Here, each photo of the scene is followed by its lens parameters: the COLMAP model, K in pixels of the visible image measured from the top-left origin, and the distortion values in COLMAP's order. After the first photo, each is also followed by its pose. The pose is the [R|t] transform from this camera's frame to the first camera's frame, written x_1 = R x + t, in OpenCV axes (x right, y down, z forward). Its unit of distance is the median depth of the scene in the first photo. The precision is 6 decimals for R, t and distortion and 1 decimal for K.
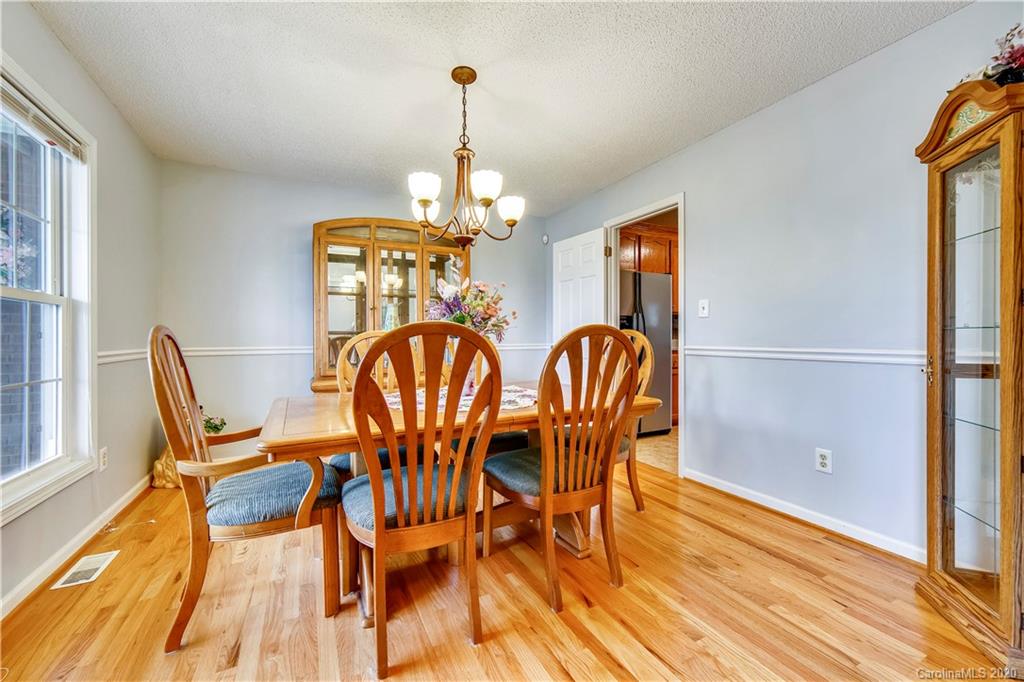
lens RADIAL K [[405.9, 0, 510.3], [0, 405.9, 333.9], [0, 0, 1]] dist [-0.002808, -0.000287]
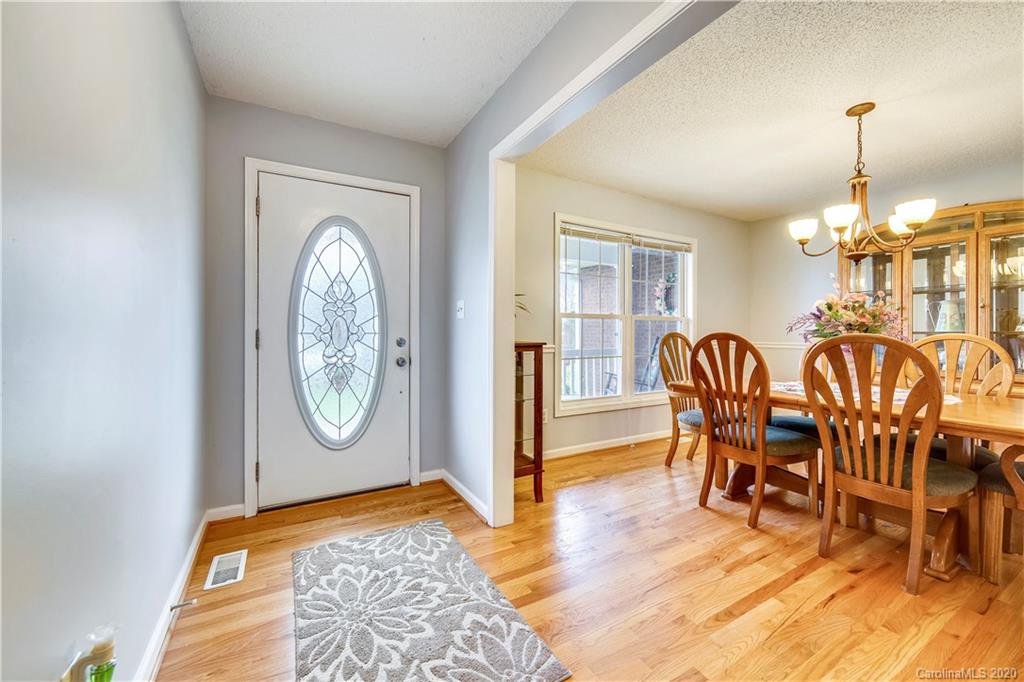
lens RADIAL K [[405.9, 0, 510.3], [0, 405.9, 333.9], [0, 0, 1]] dist [-0.002808, -0.000287]
pose [[0.054507, 0.008492, -0.998477, 1.307091], [-0.007986, 0.999936, 0.008068, -0.020250], [0.998481, 0.007534, 0.054572, -0.053396]]
